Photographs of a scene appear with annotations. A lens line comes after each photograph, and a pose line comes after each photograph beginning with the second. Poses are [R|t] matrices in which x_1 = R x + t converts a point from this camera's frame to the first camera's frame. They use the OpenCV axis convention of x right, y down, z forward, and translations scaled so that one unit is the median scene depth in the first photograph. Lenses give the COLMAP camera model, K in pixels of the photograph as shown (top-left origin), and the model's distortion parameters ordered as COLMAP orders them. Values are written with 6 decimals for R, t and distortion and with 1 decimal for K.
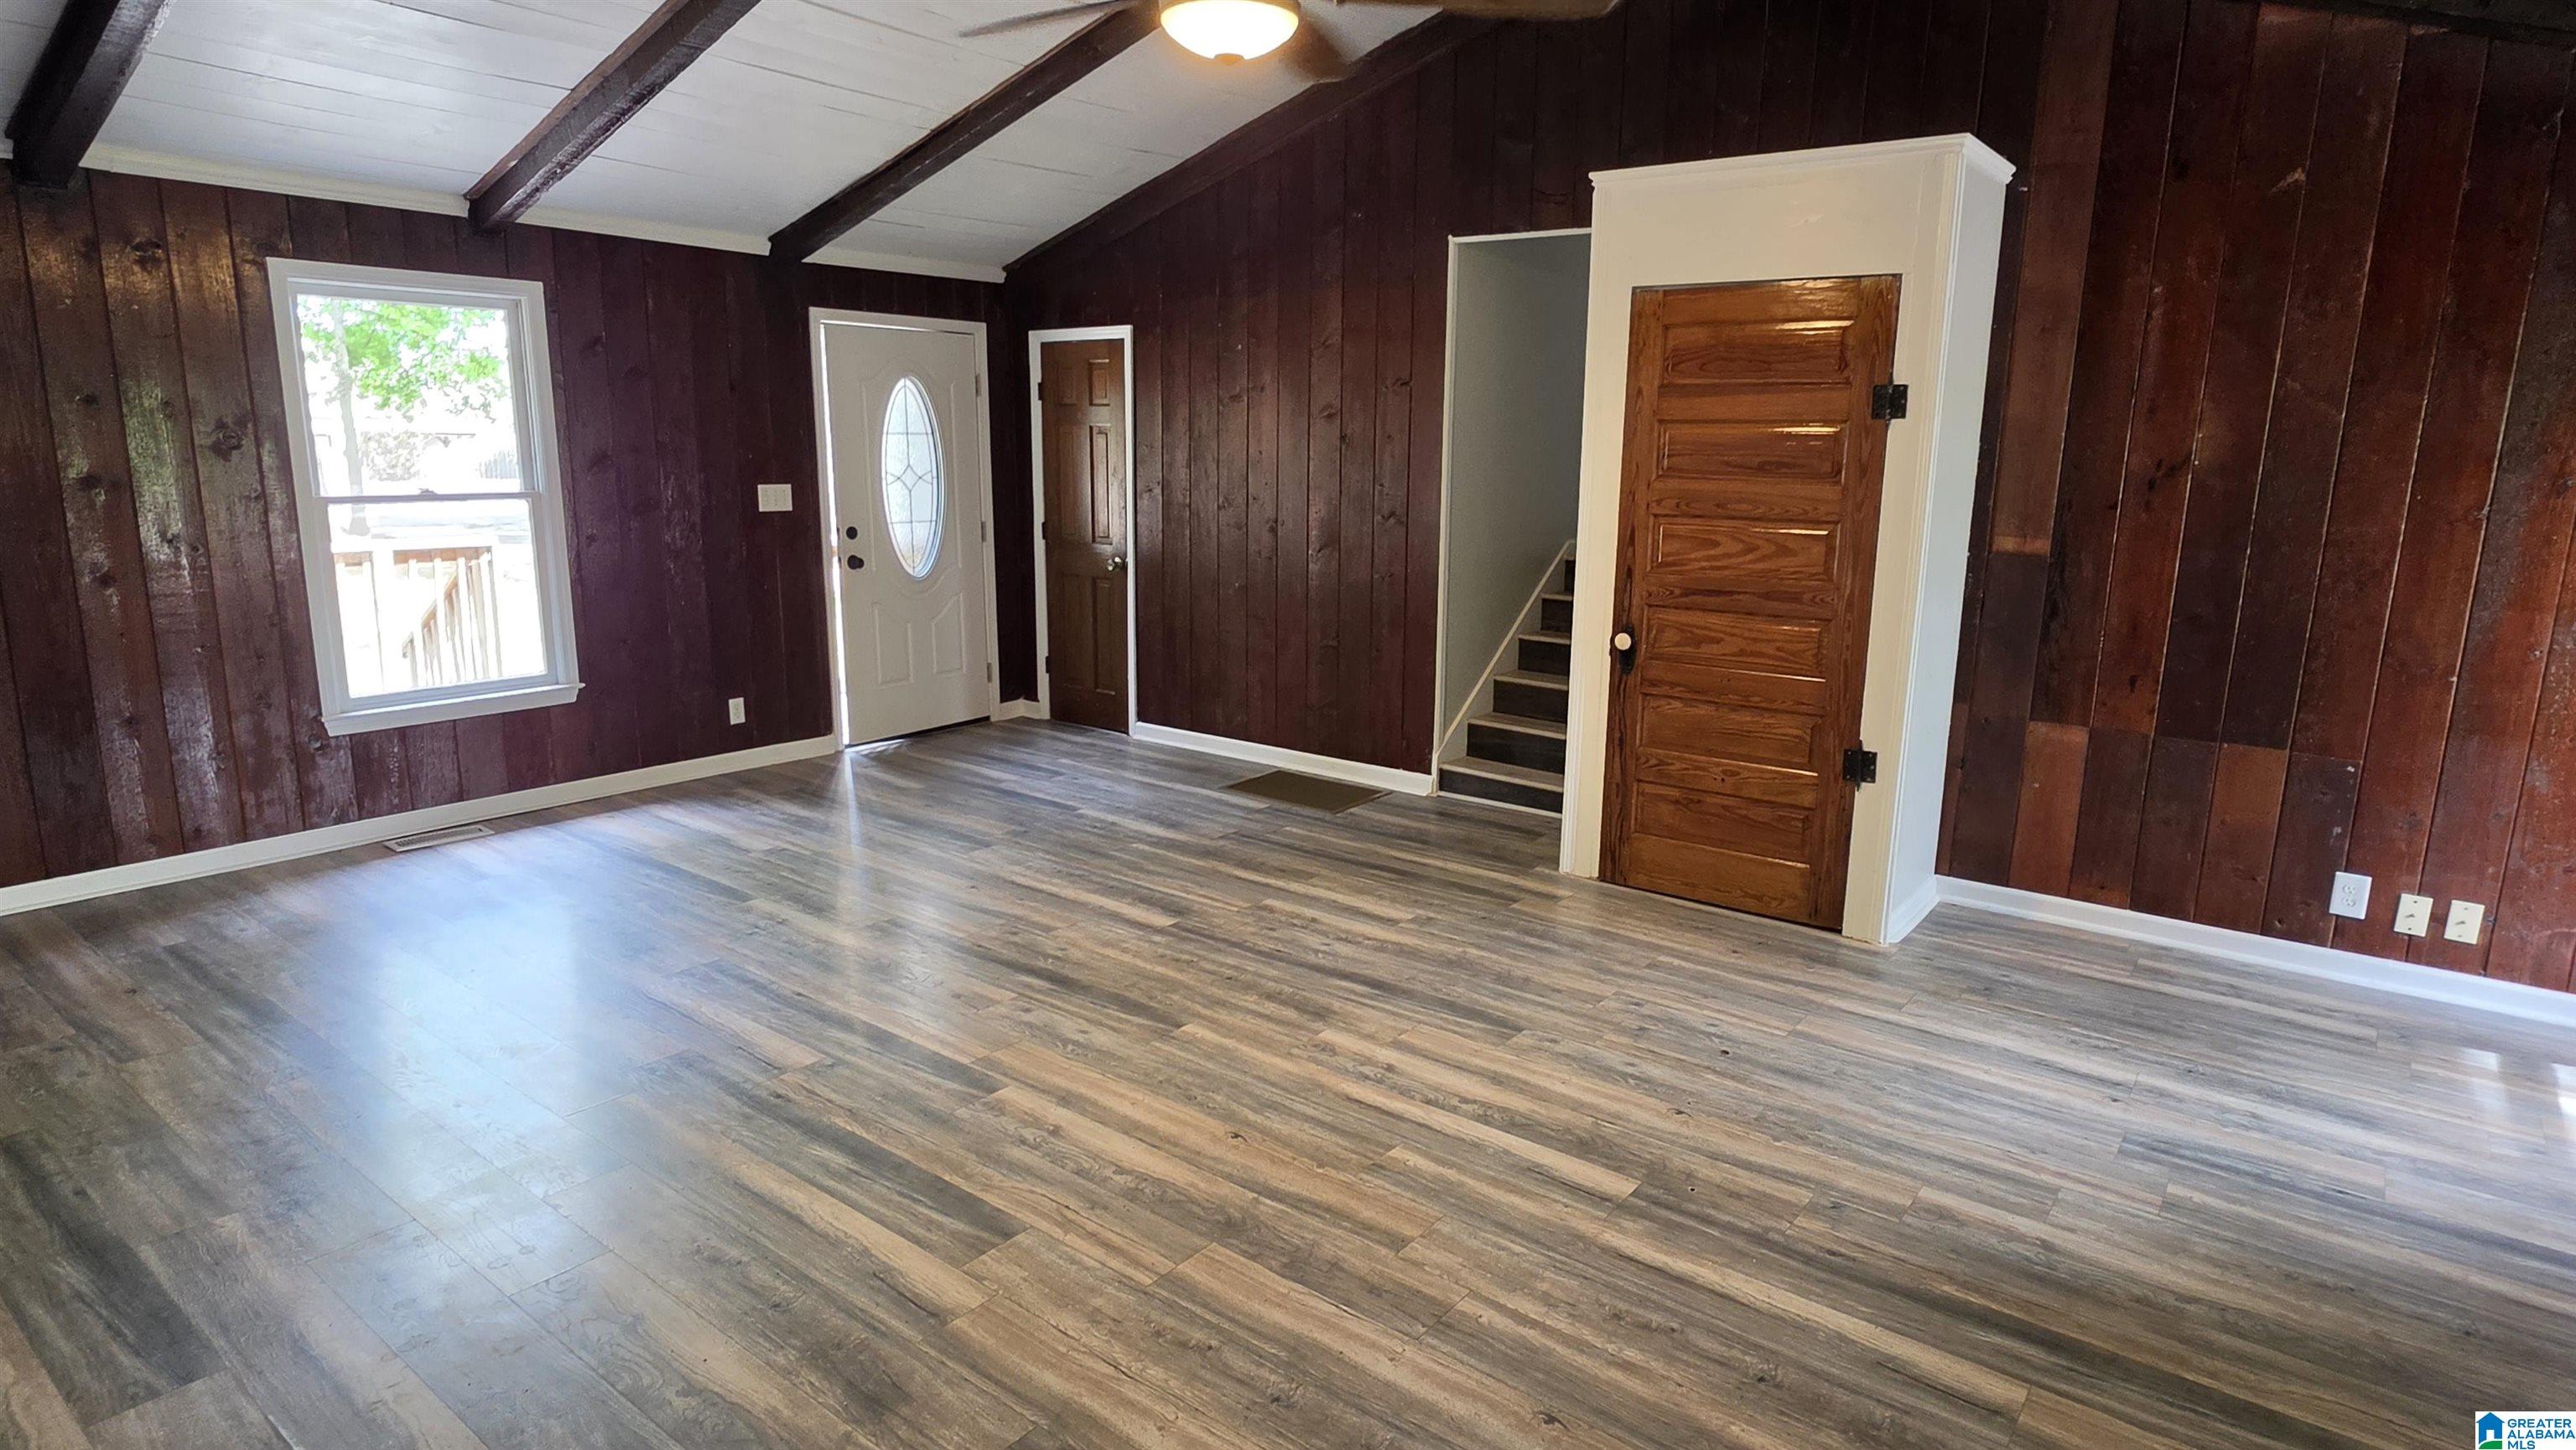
lens RADIAL K [[1400.6, 0, 1300.3], [0, 1400.6, 735.1], [0, 0, 1]] dist [0.000457, 0.000239]
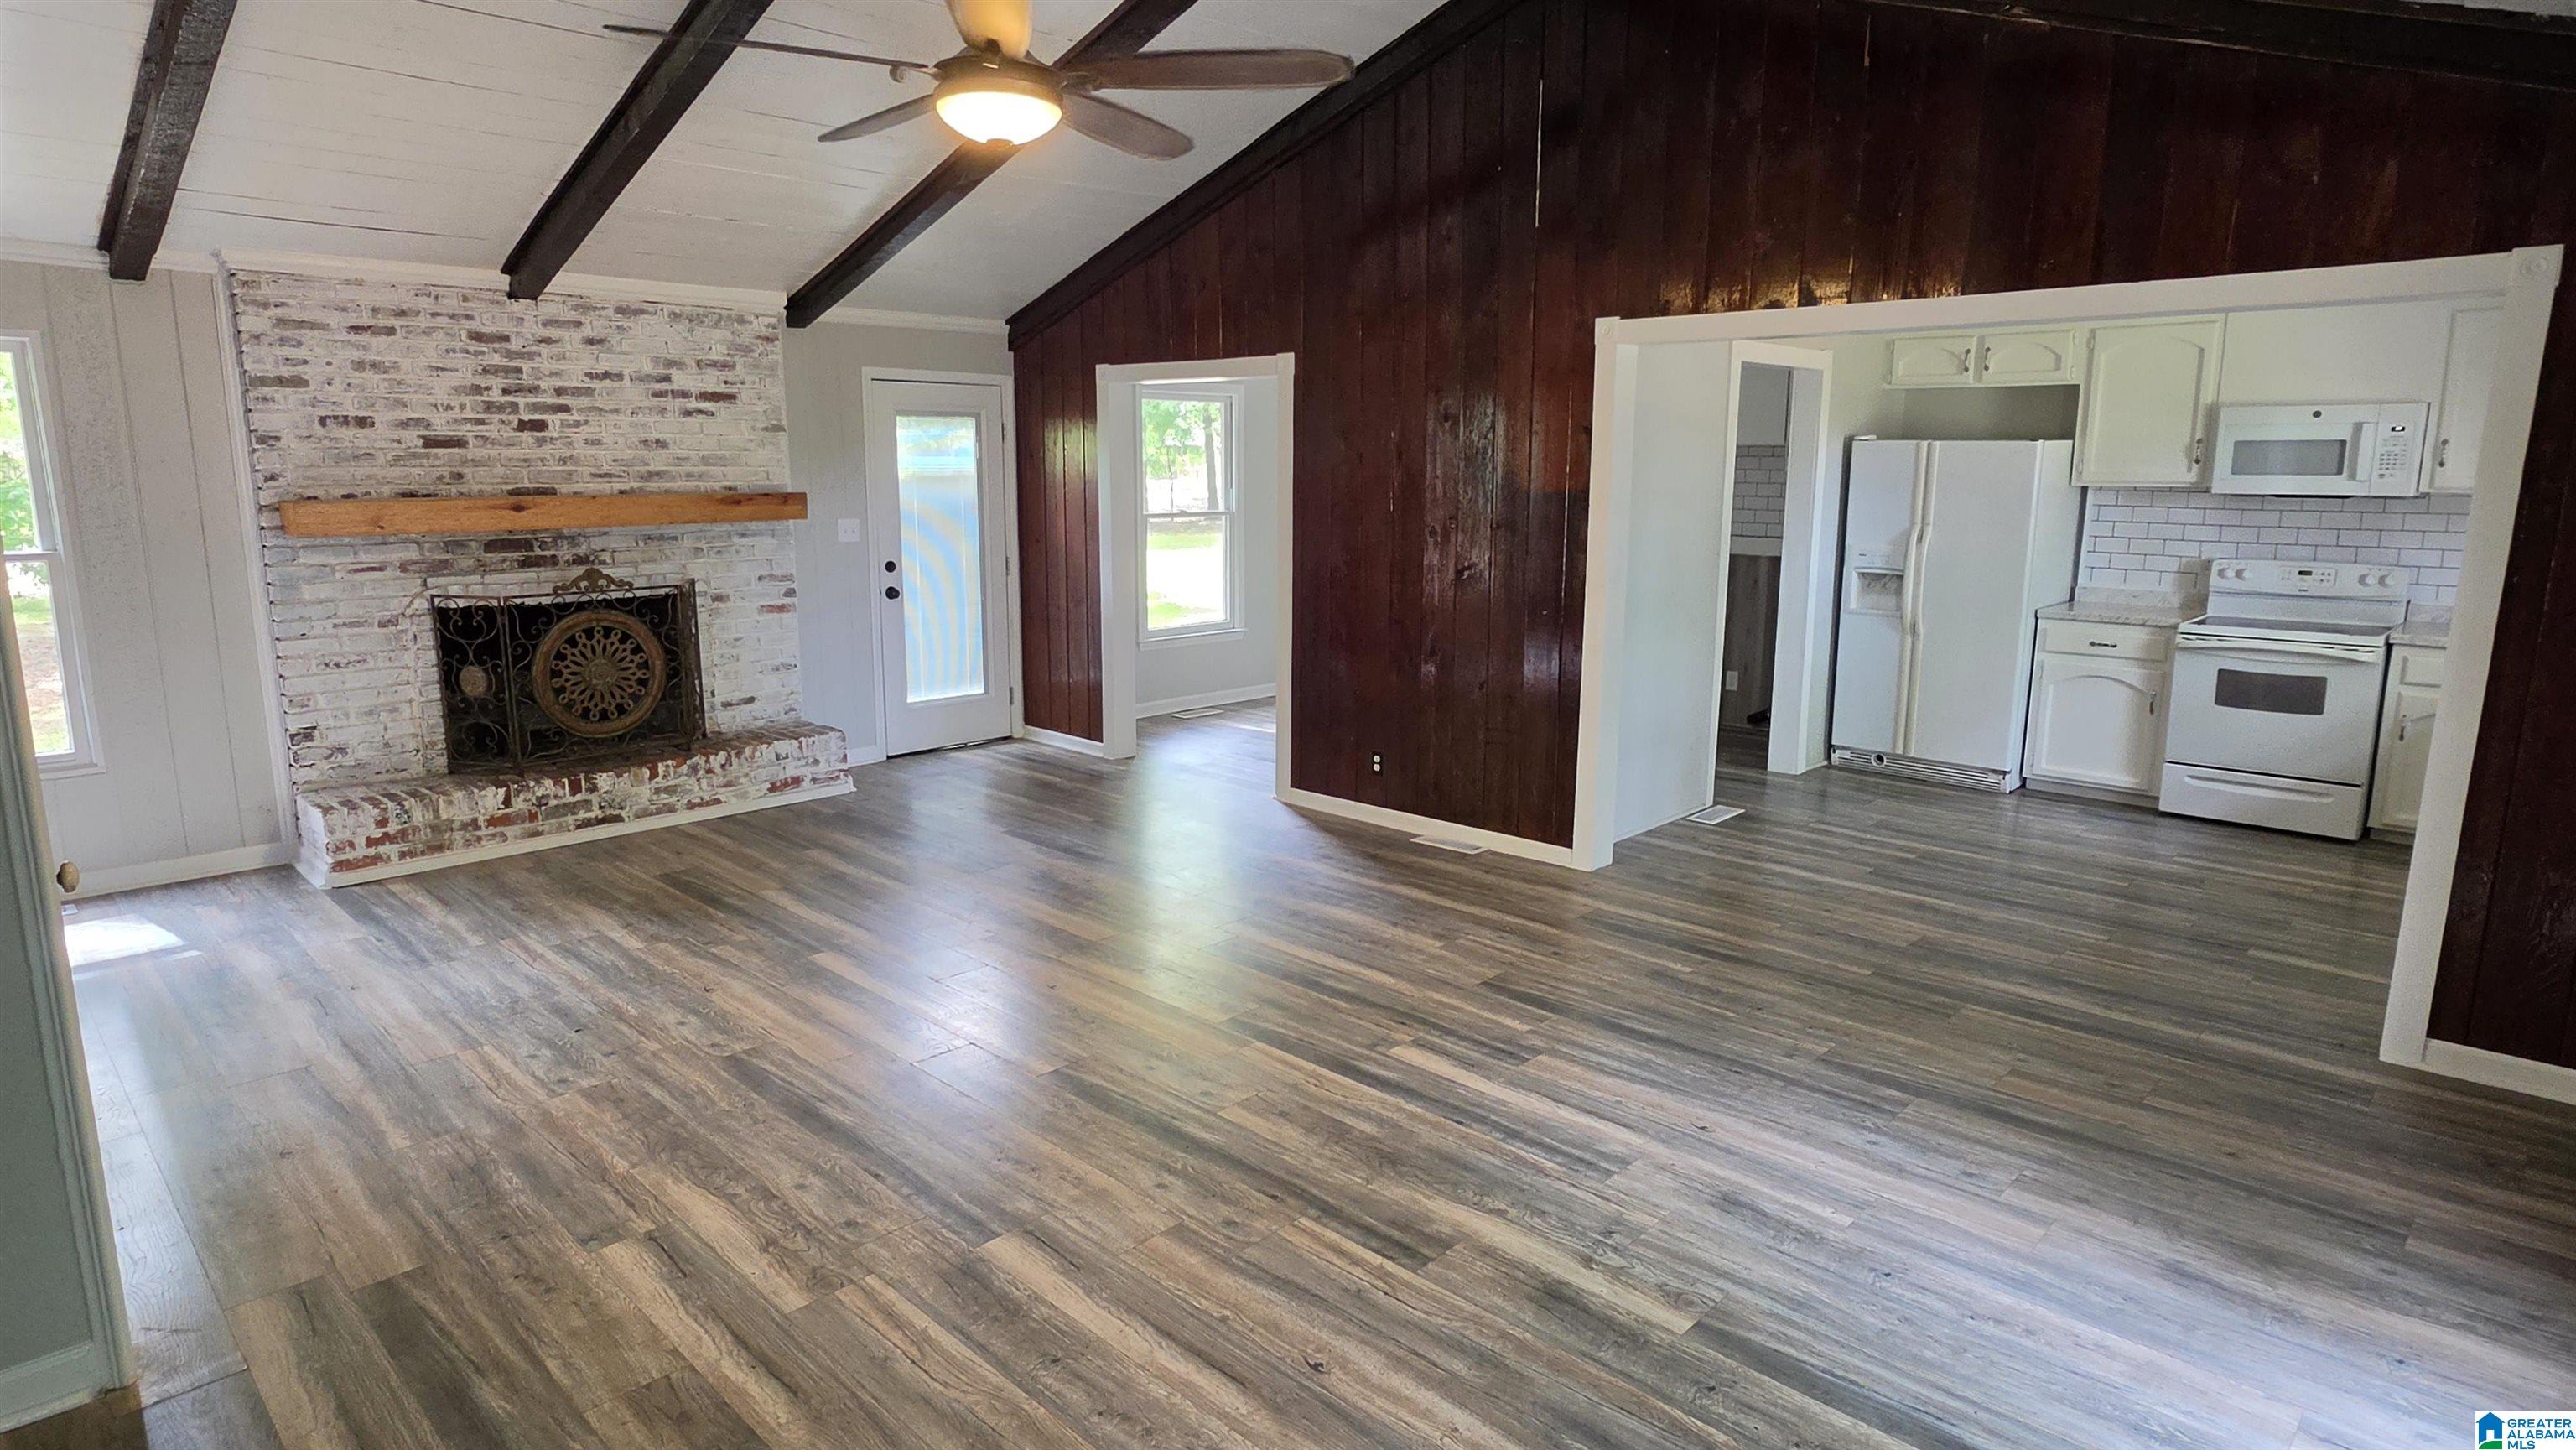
lens RADIAL K [[1400.6, 0, 1287.7], [0, 1400.6, 718.2], [0, 0, 1]] dist [0.000457, 0.000239]
pose [[-0.993205, -0.040055, 0.109268, -0.307262], [0.005561, 0.921497, 0.388347, -0.361397], [-0.116245, 0.386315, -0.915012, 1.575673]]
